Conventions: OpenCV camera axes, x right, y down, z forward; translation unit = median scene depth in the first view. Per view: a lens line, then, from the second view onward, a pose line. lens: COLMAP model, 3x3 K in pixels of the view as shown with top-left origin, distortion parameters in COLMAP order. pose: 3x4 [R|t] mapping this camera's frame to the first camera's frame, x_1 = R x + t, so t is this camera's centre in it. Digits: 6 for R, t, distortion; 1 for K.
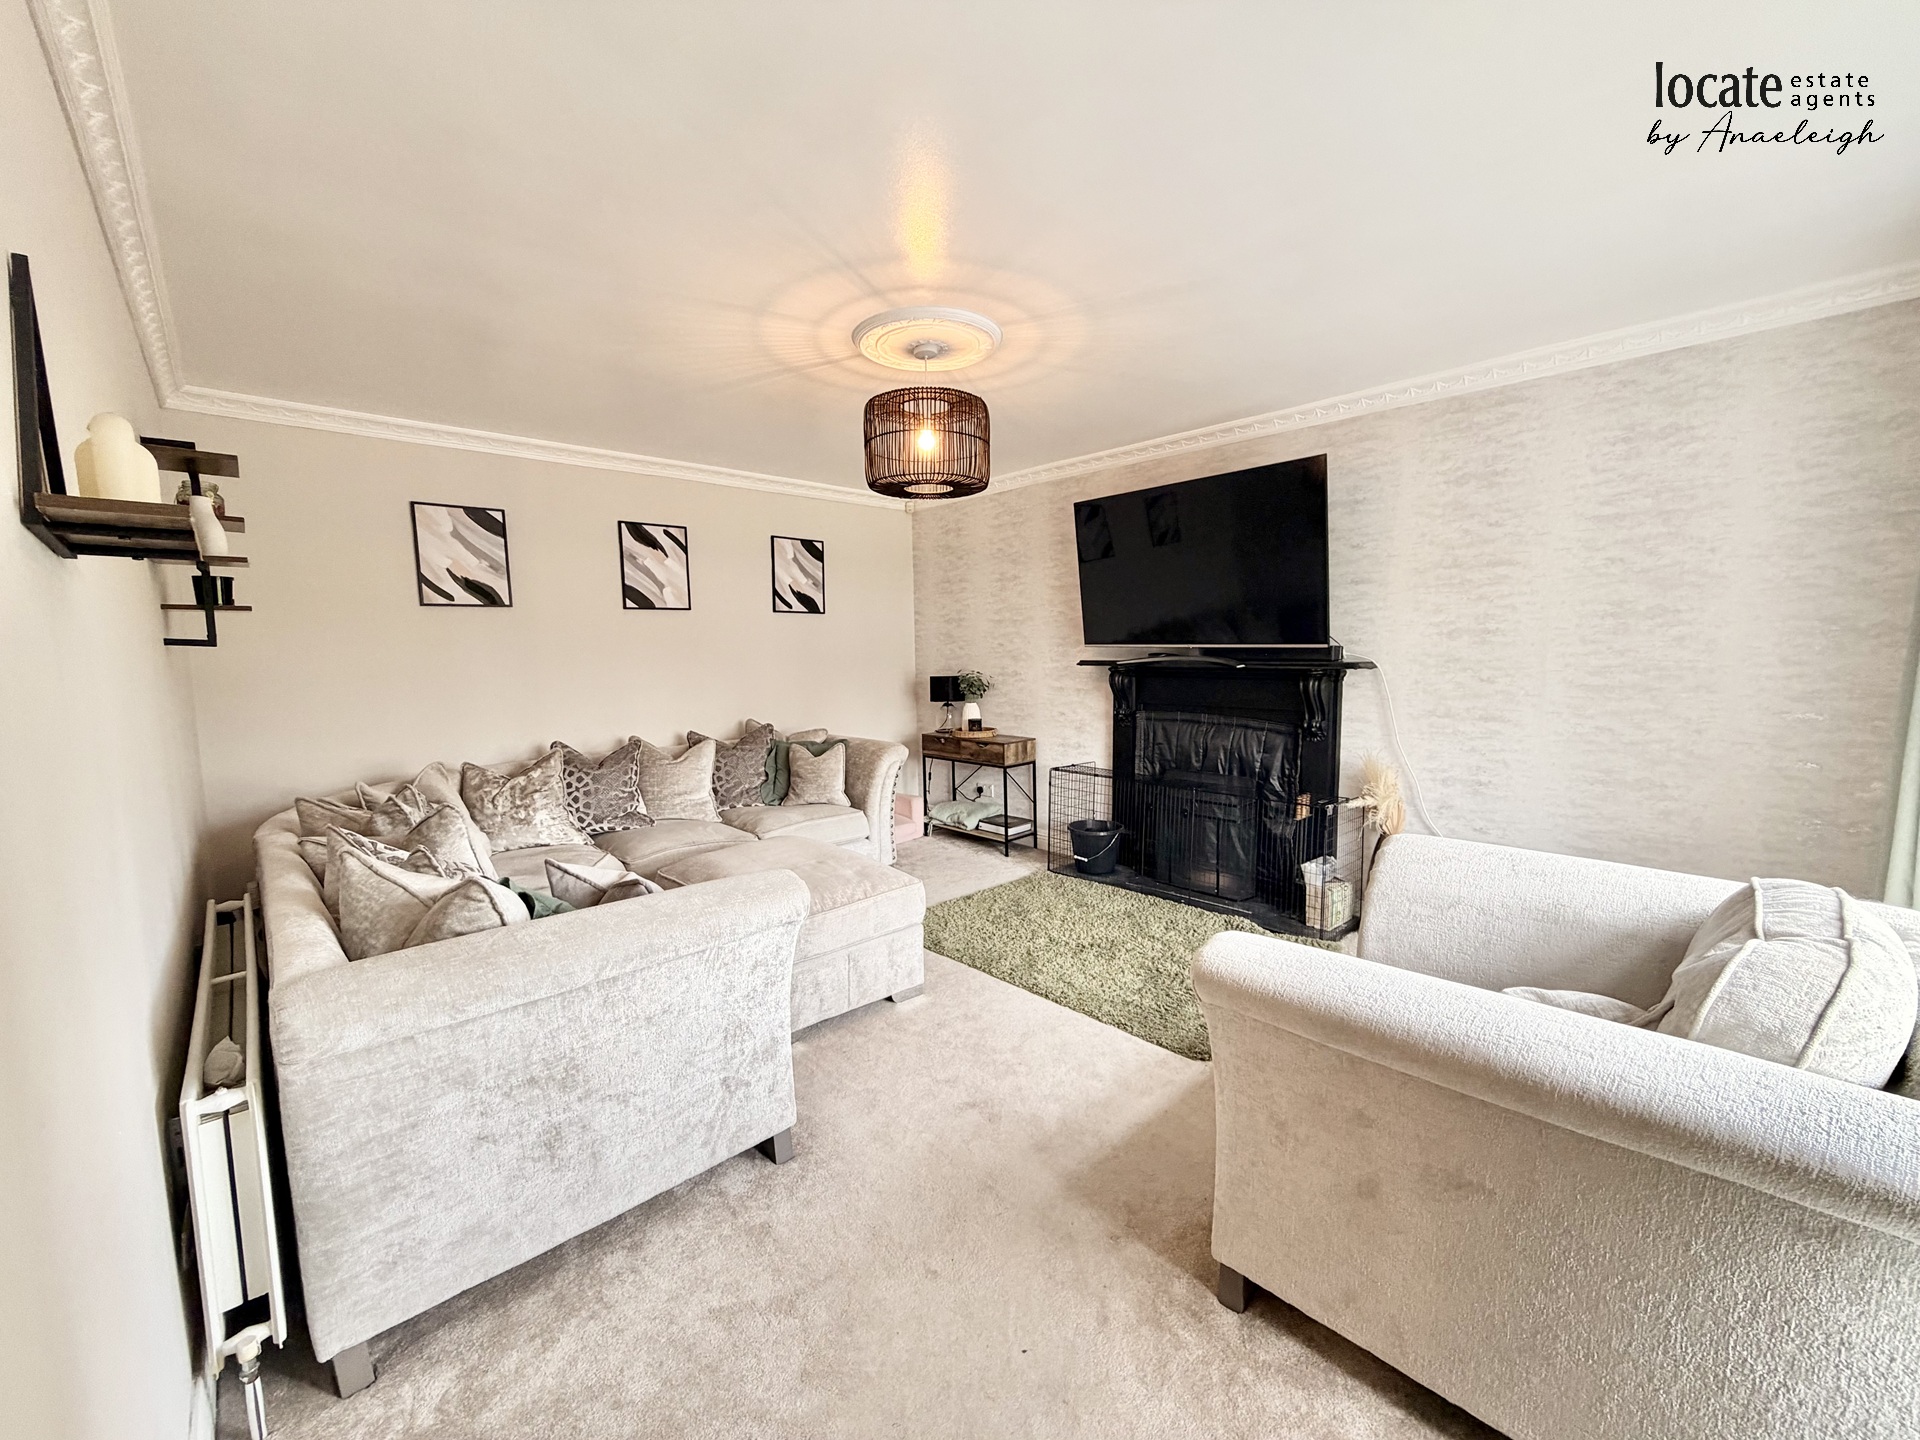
lens RADIAL K [[763.1, 0, 954.6], [0, 763.1, 723.1], [0, 0, 1]] dist [-0.000083, -0.000538]
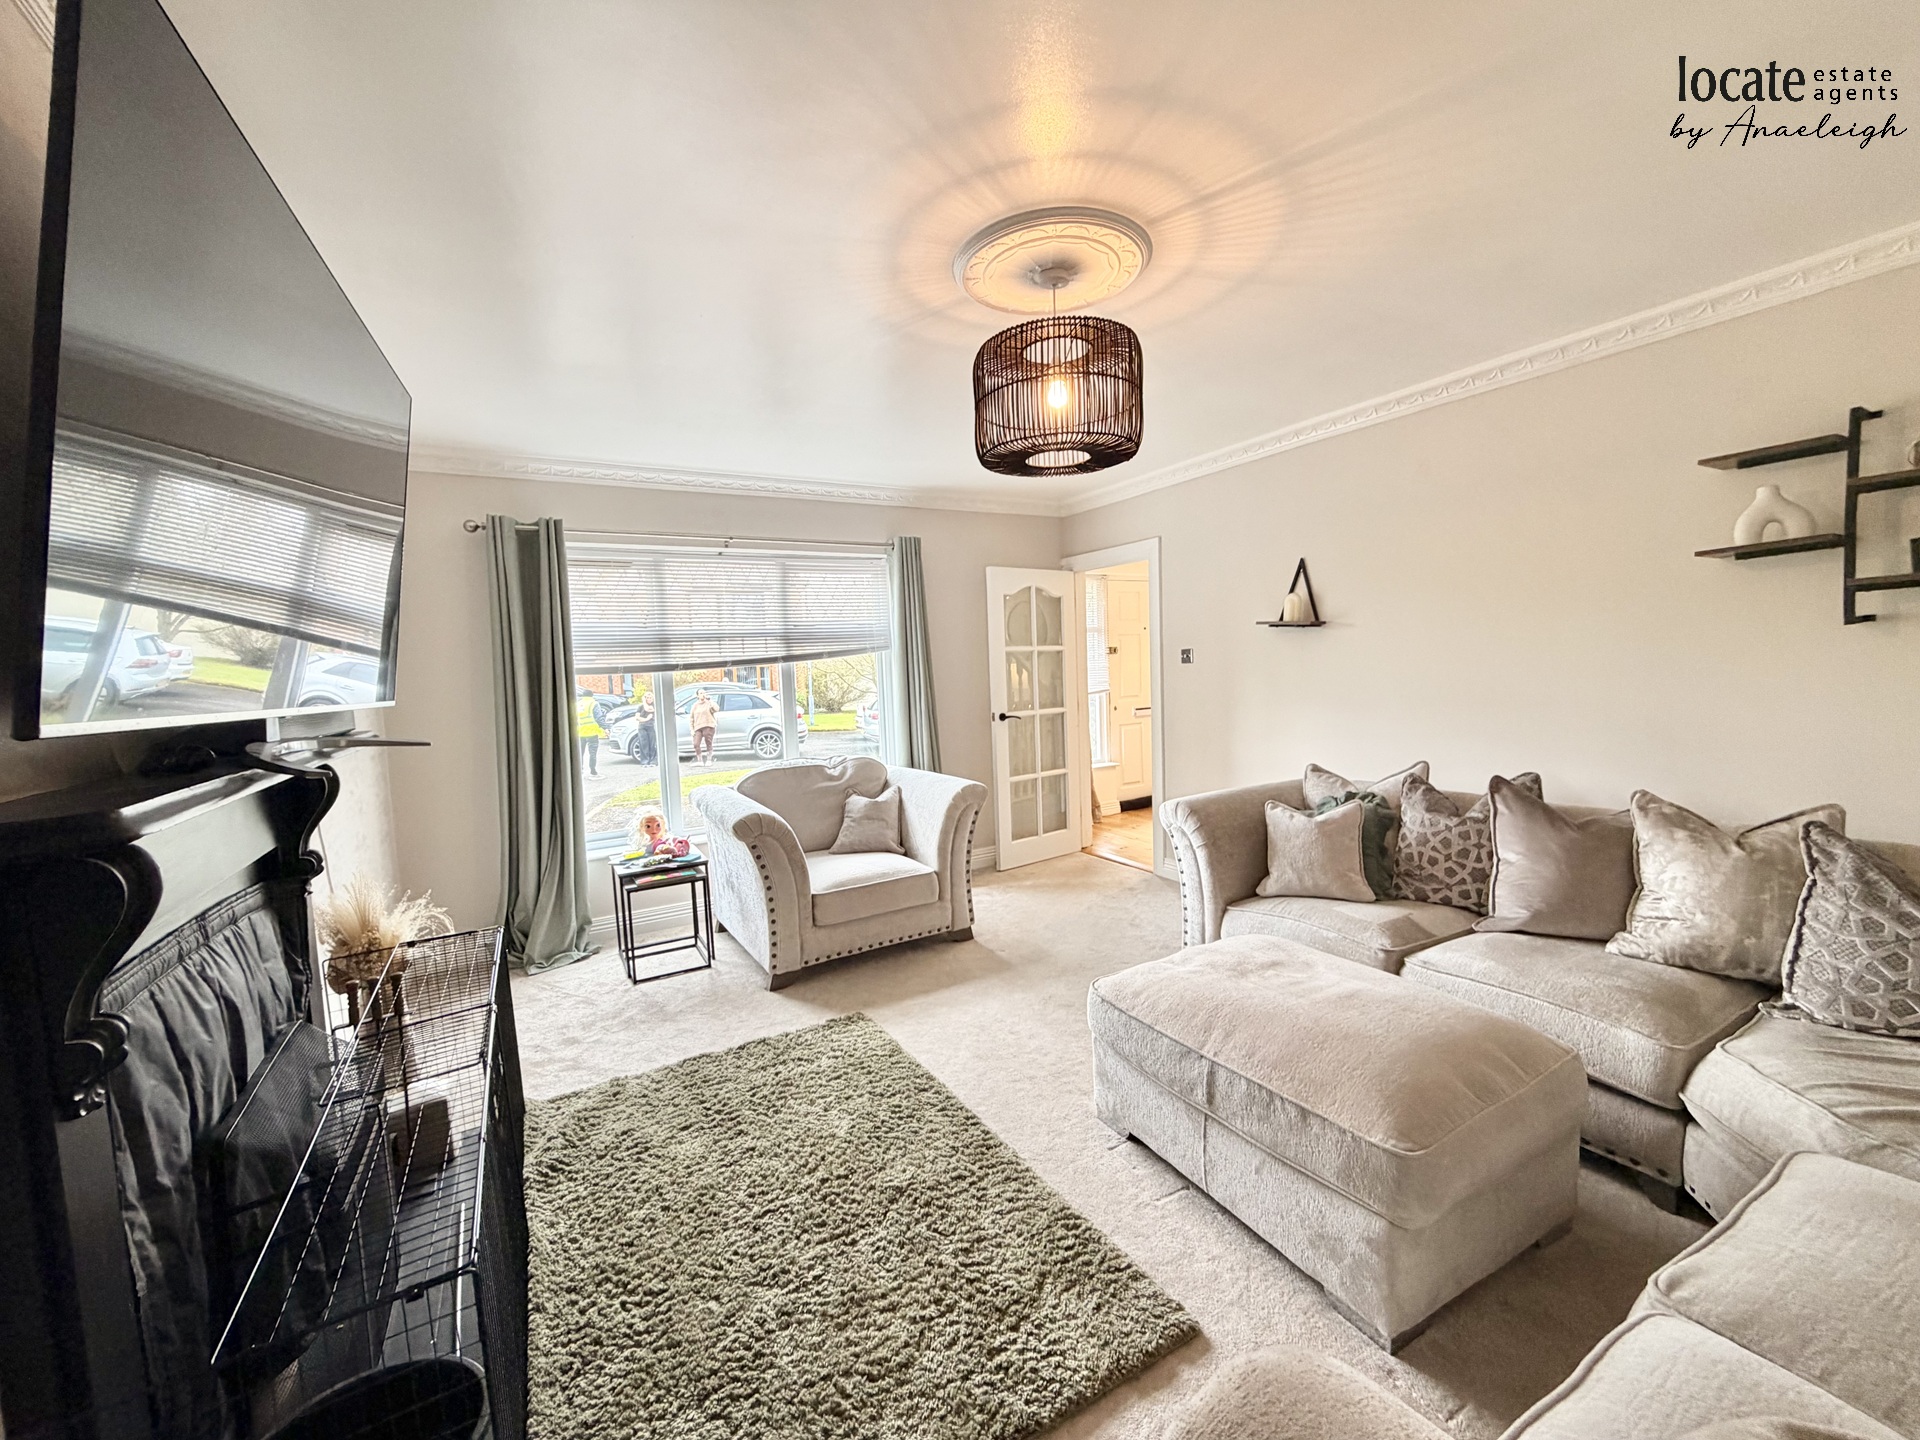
lens RADIAL K [[763.1, 0, 954.6], [0, 763.1, 723.1], [0, 0, 1]] dist [-0.000083, -0.000538]
pose [[-0.970566, 0.036476, 0.238057, -0.104834], [0.077411, 0.983259, 0.164952, -0.185192], [-0.228055, 0.178525, -0.957141, 1.808590]]
